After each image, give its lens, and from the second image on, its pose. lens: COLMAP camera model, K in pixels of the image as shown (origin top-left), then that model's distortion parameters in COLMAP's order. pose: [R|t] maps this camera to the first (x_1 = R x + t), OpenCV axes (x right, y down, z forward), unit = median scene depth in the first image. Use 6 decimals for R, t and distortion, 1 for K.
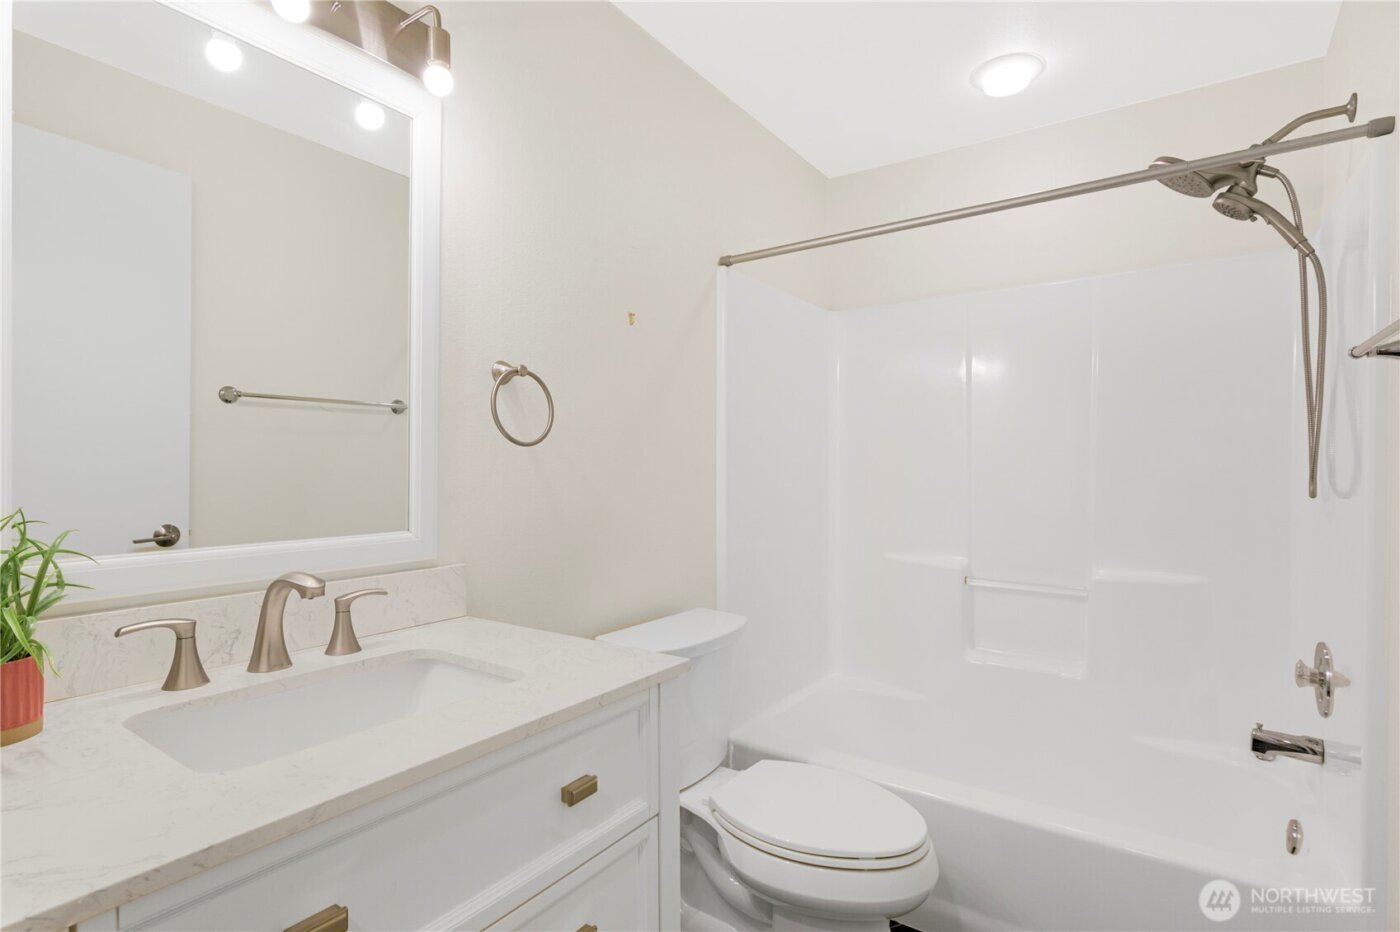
lens RADIAL K [[682.4, 0, 691.1], [0, 682.4, 470.9], [0, 0, 1]] dist [0.000700, 0.000748]
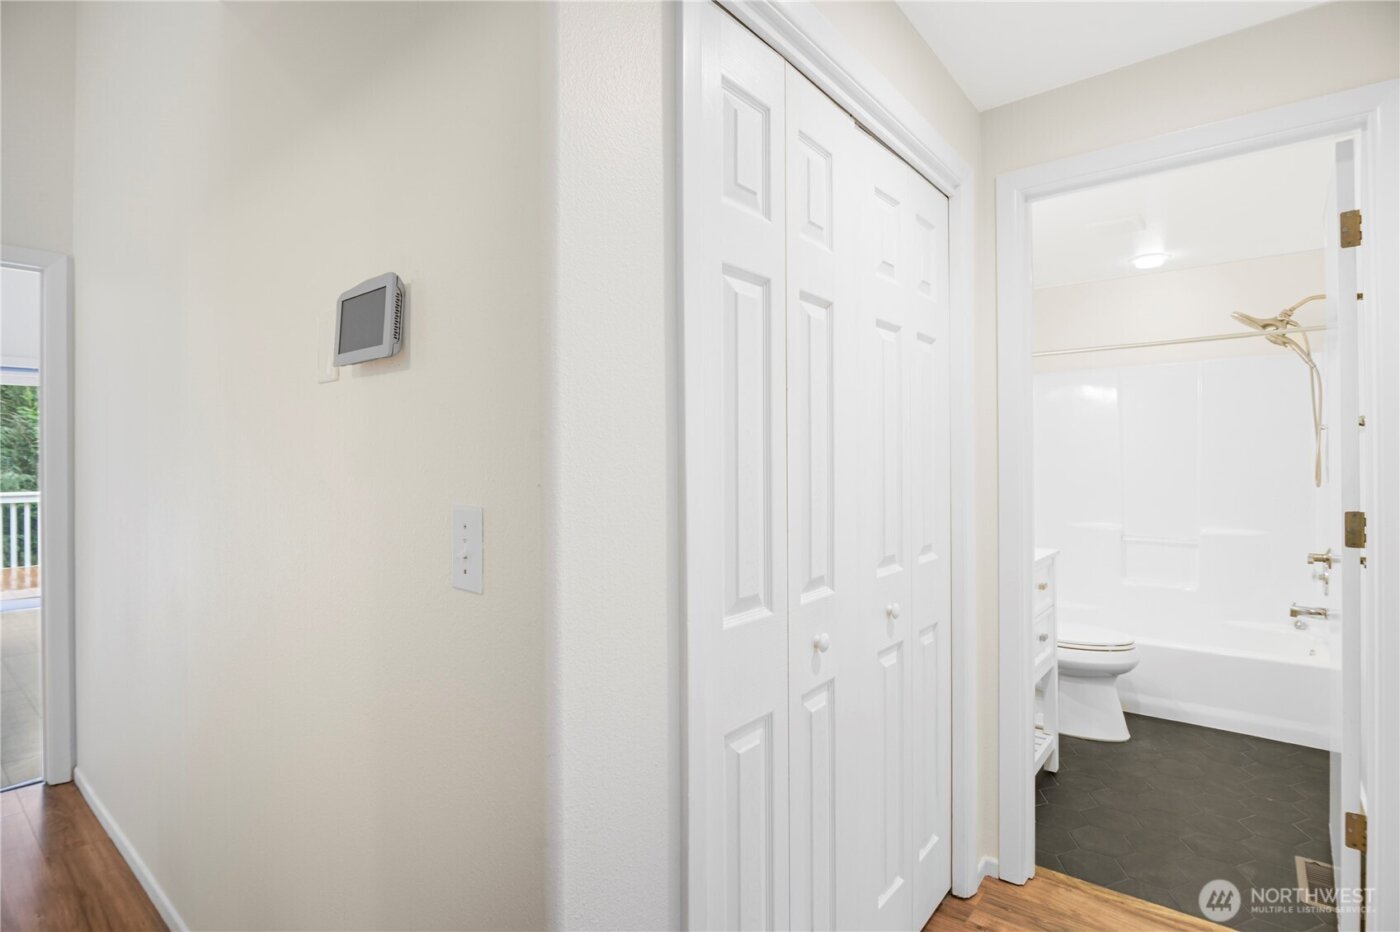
lens RADIAL K [[682.4, 0, 708.2], [0, 682.4, 460.5], [0, 0, 1]] dist [0.000700, 0.000748]
pose [[0.998736, -0.007602, -0.049688, -0.757461], [0.006922, 0.999880, -0.013844, -0.022872], [0.049788, 0.013483, 0.998669, -1.061250]]
